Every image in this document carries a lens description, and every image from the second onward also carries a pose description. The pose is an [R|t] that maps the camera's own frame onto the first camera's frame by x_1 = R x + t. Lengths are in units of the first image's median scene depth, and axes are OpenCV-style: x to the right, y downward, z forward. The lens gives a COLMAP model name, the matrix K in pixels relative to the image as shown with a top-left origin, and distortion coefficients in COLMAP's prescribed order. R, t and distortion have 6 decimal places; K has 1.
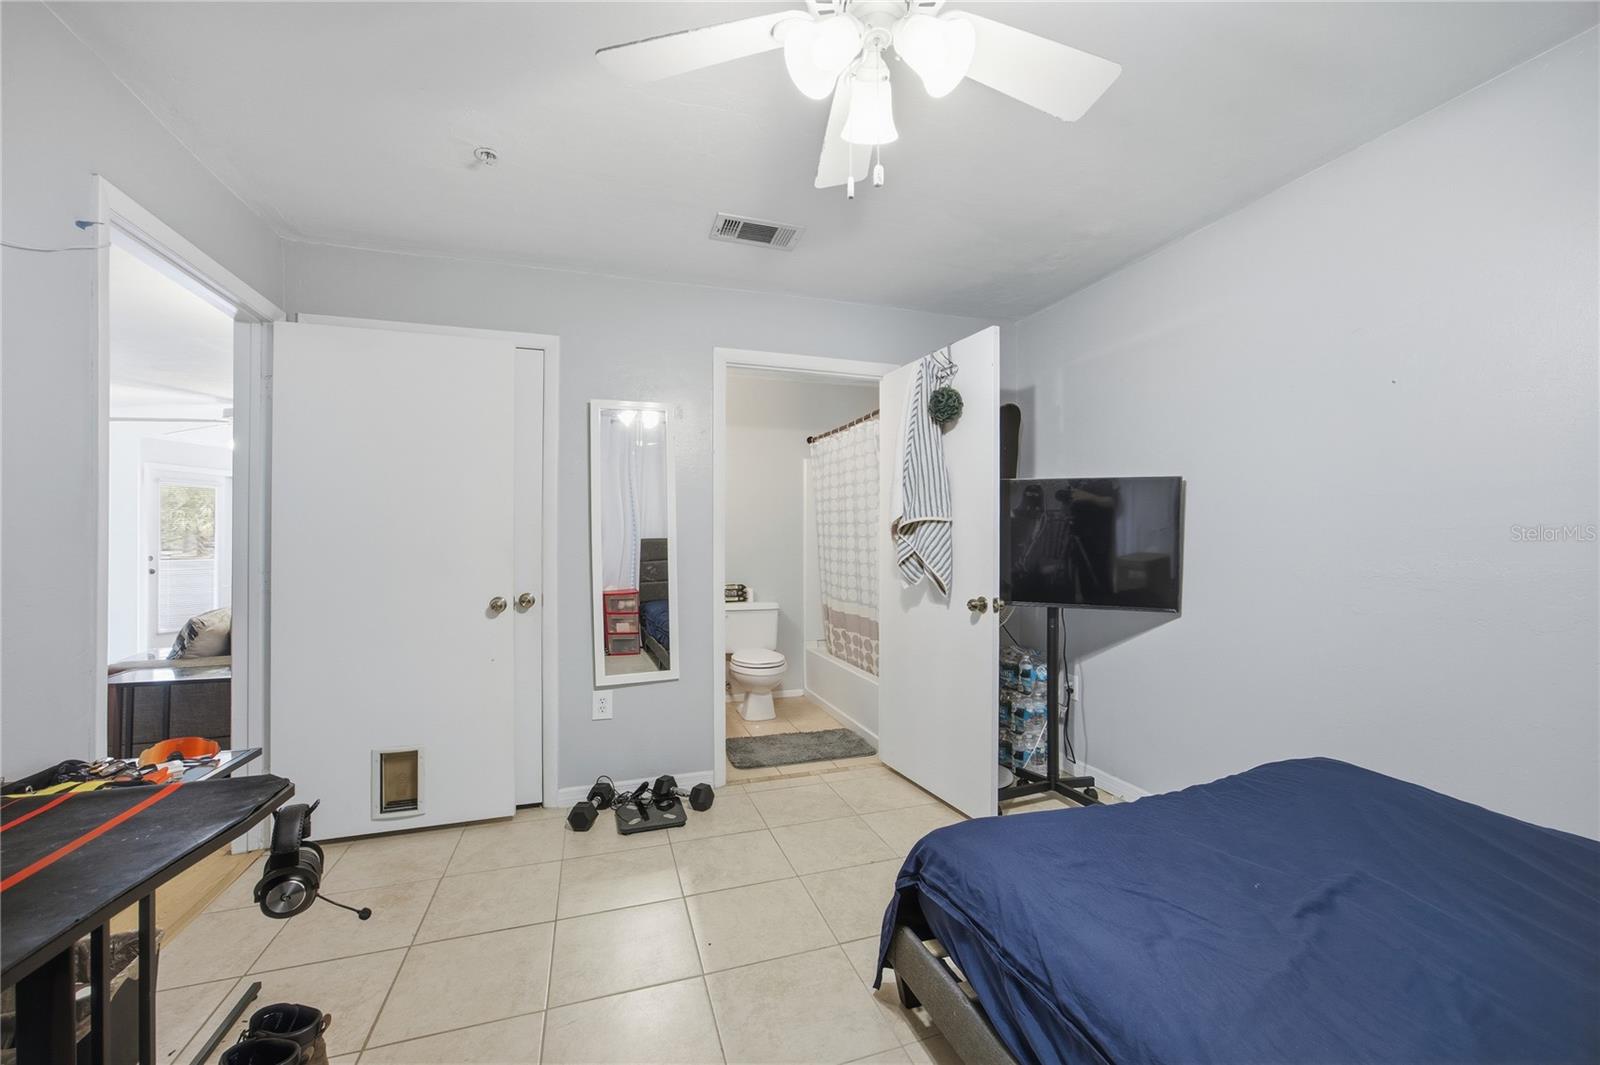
lens RADIAL K [[630.3, 0, 800.0], [0, 630.3, 532.5], [0, 0, 1]] dist [0.000465, 0.000164]
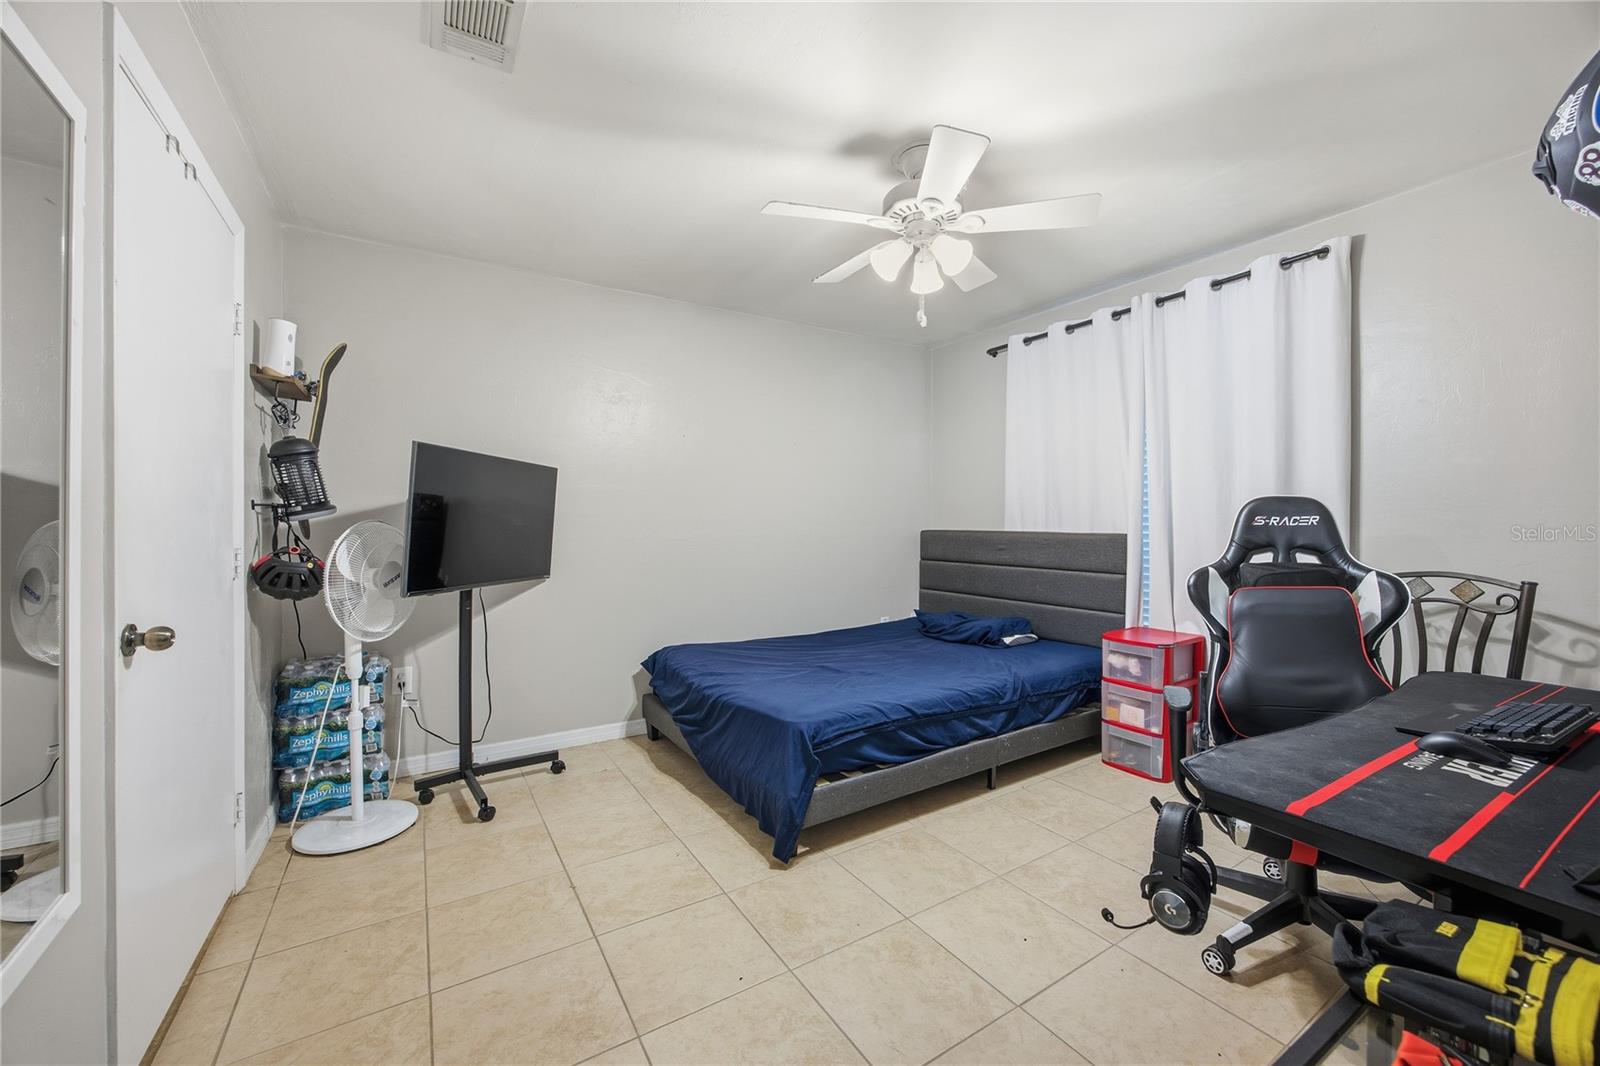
lens RADIAL K [[630.3, 0, 800.0], [0, 630.3, 533.0], [0, 0, 1]] dist [0.000465, 0.000164]
pose [[-0.216901, -0.022158, 0.975942, -0.709107], [-0.008150, 0.999749, 0.020887, 0.009422], [-0.976160, -0.003423, -0.217027, 0.783038]]
